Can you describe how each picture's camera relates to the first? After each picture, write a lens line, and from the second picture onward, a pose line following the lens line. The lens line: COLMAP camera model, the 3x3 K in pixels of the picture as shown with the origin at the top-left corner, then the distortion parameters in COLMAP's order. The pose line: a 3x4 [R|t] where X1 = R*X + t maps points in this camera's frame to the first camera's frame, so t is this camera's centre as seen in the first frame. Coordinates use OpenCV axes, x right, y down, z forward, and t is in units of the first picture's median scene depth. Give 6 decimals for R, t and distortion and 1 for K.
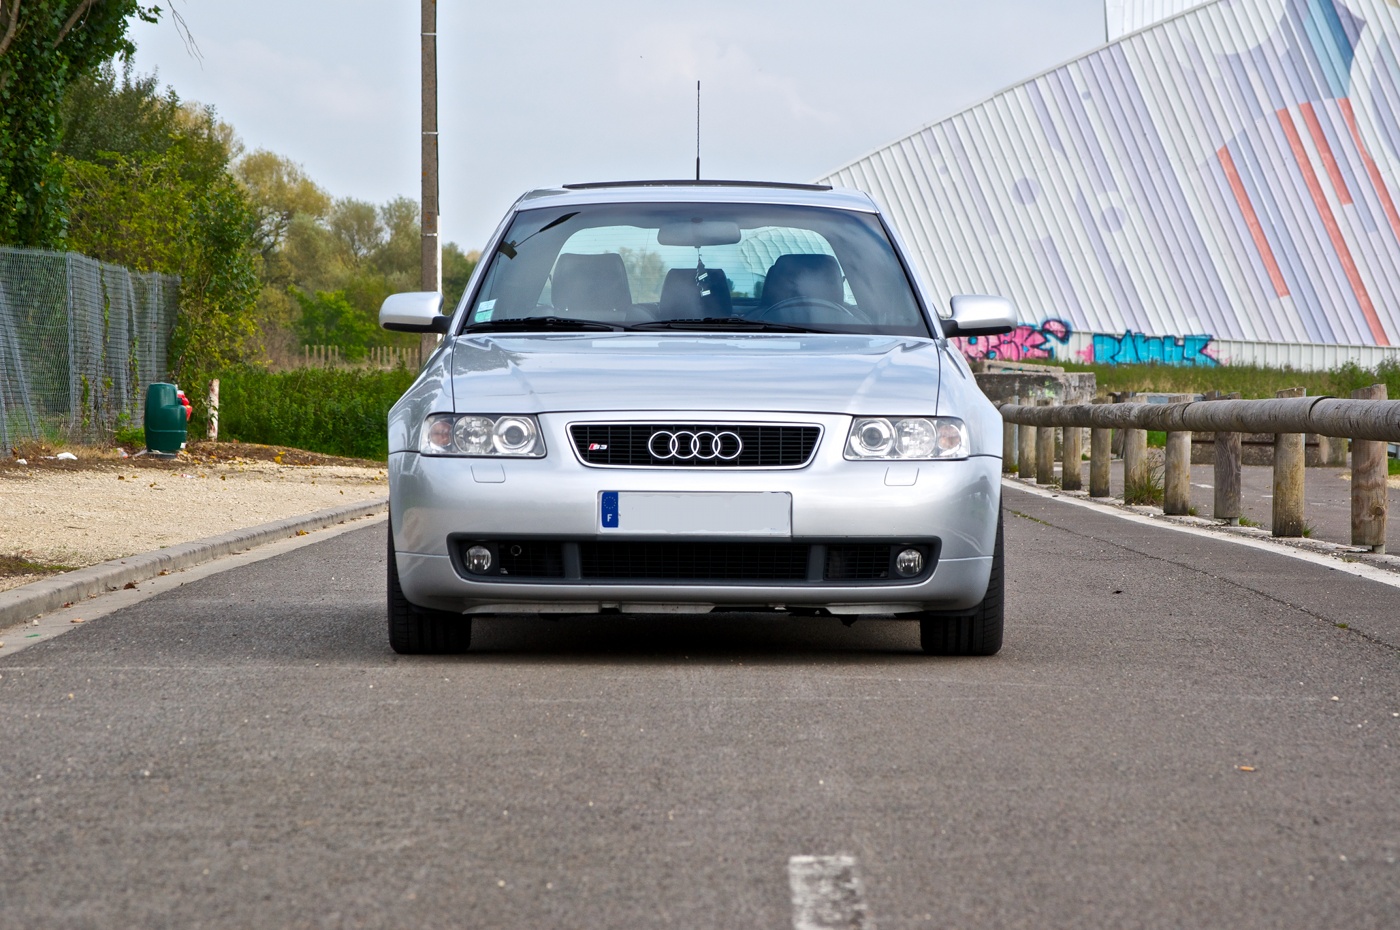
lens RADIAL K [[6325.4, 0, 700.0], [0, 6325.4, 465.0], [0, 0, 1]] dist [0.969292, -2.511043]
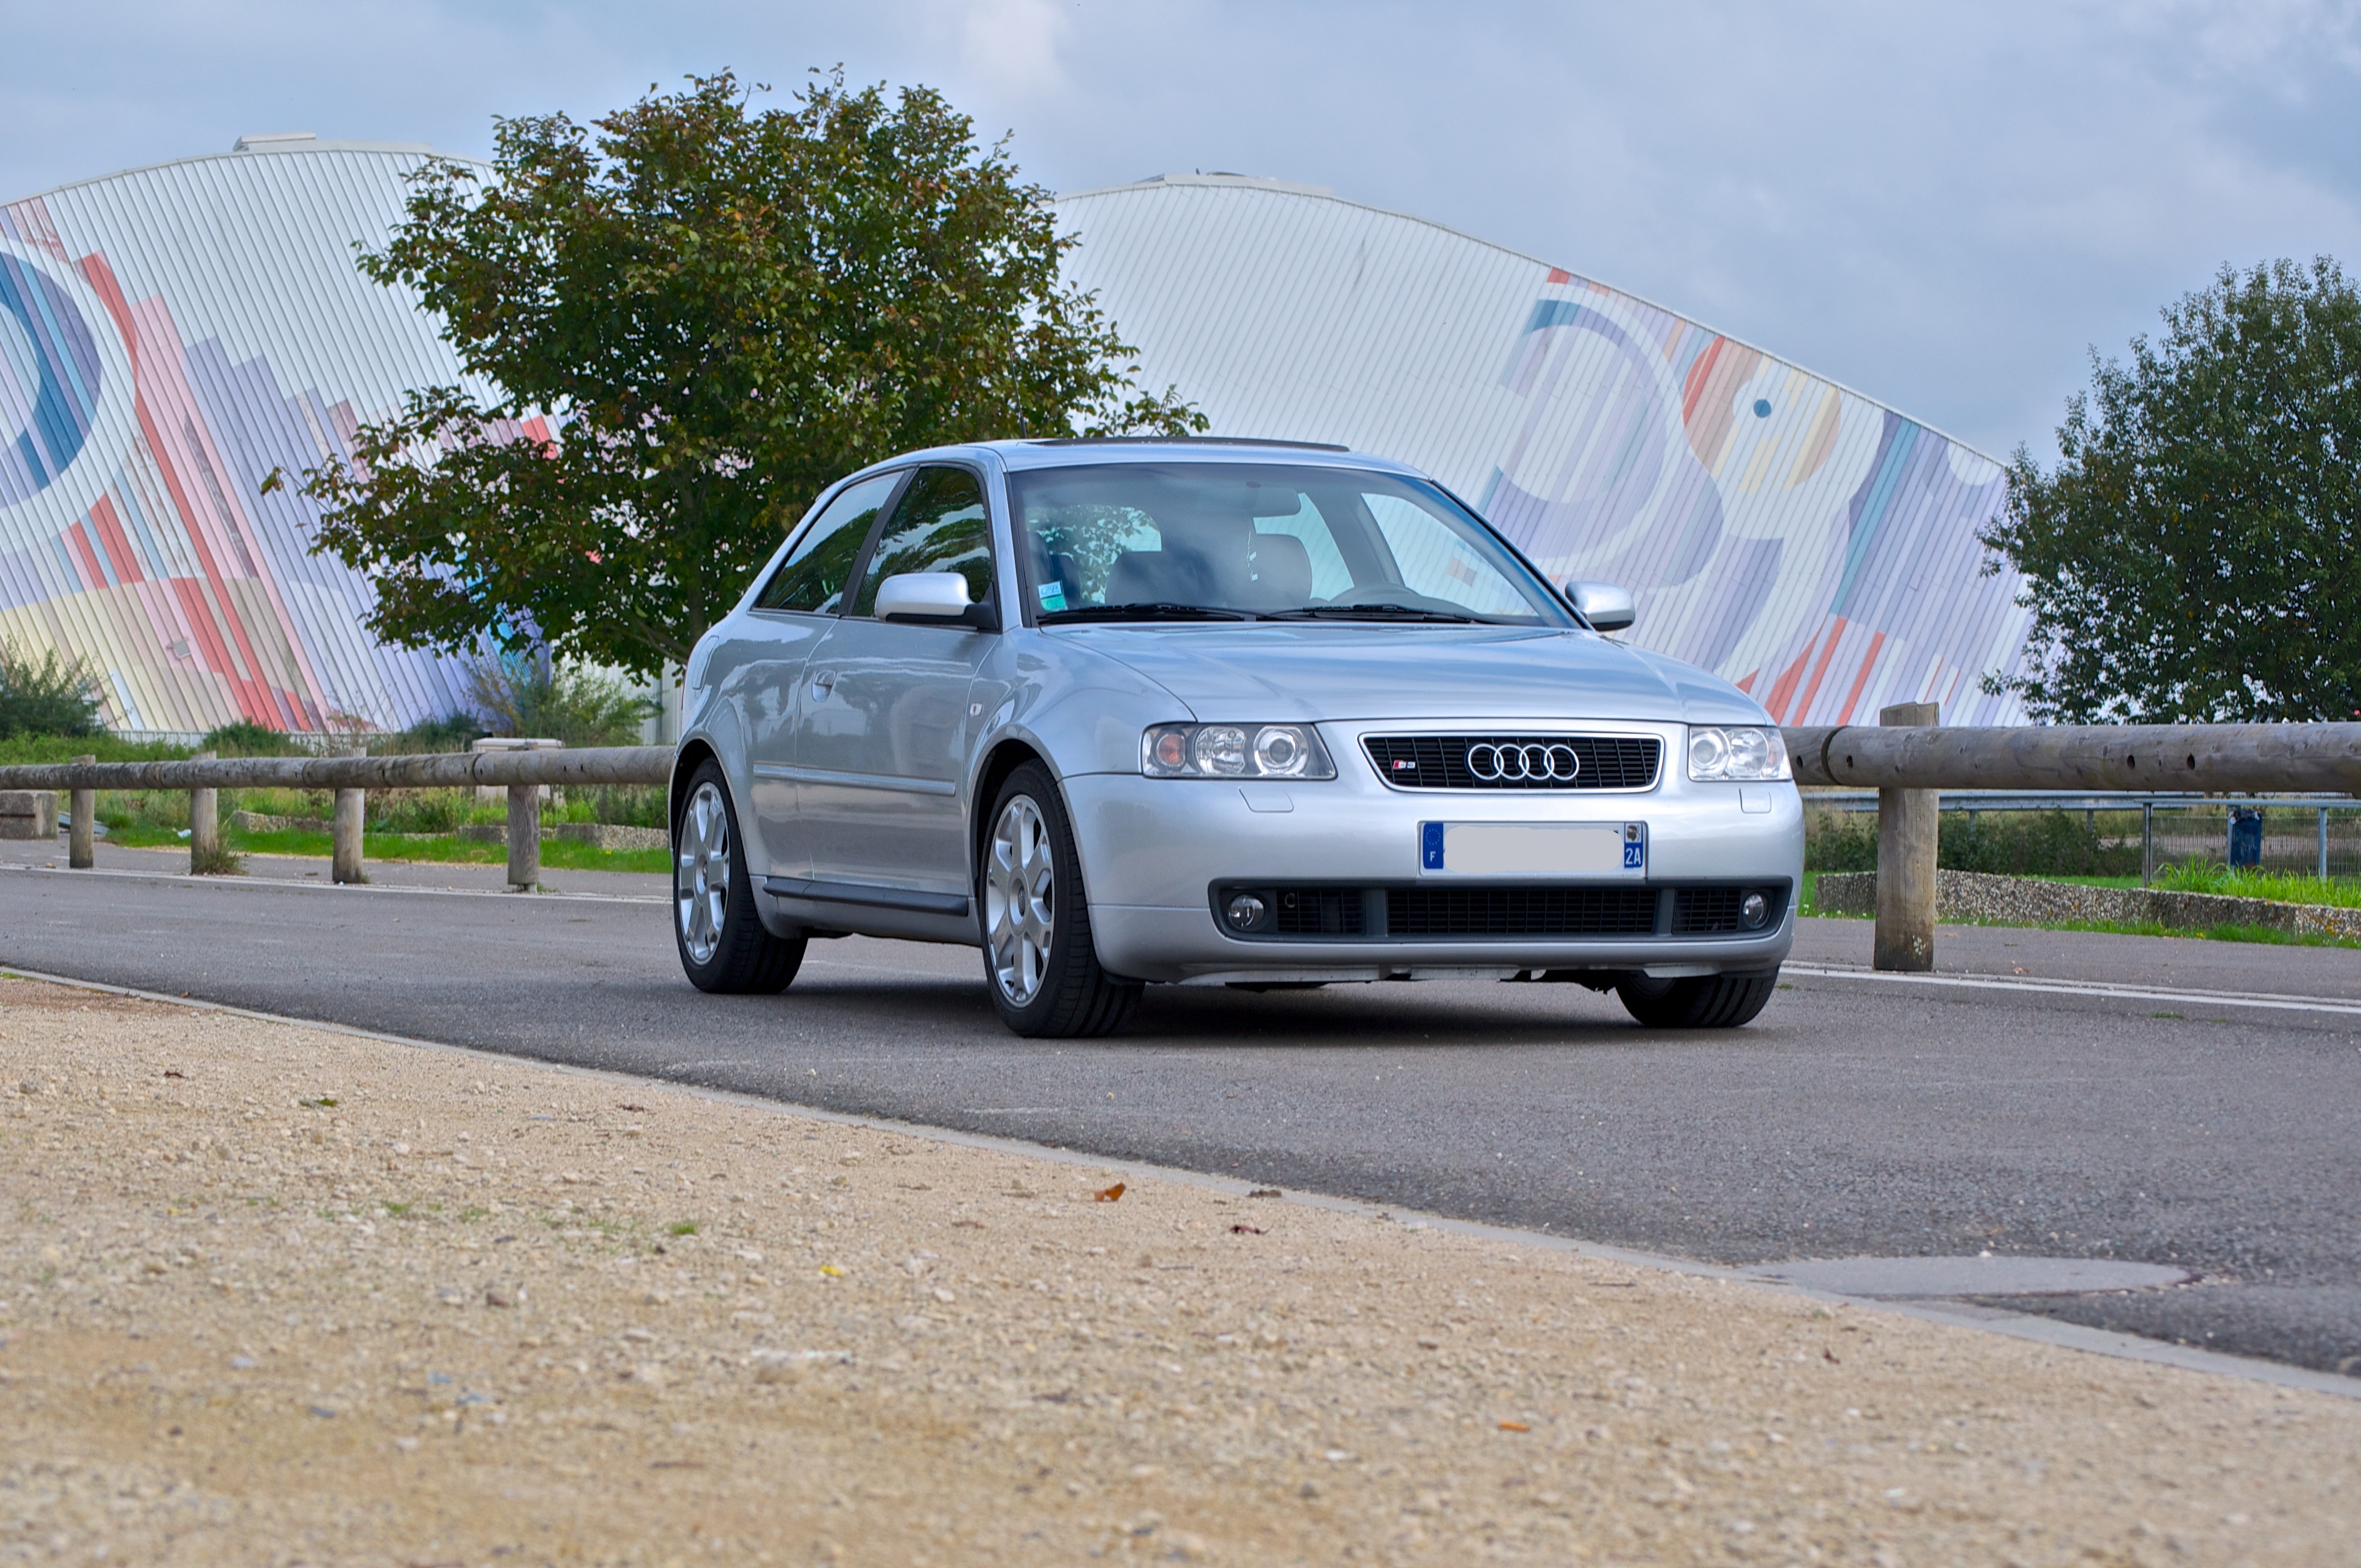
lens RADIAL K [[6482.8, 0, 1180.5], [0, 6482.8, 784.0], [0, 0, 1]] dist [-0.014320, -0.140500]
pose [[0.937131, -0.005365, 0.348937, -0.317117], [0.008759, 0.999928, -0.008149, 0.005663], [-0.348868, 0.010693, 0.937111, 0.267419]]
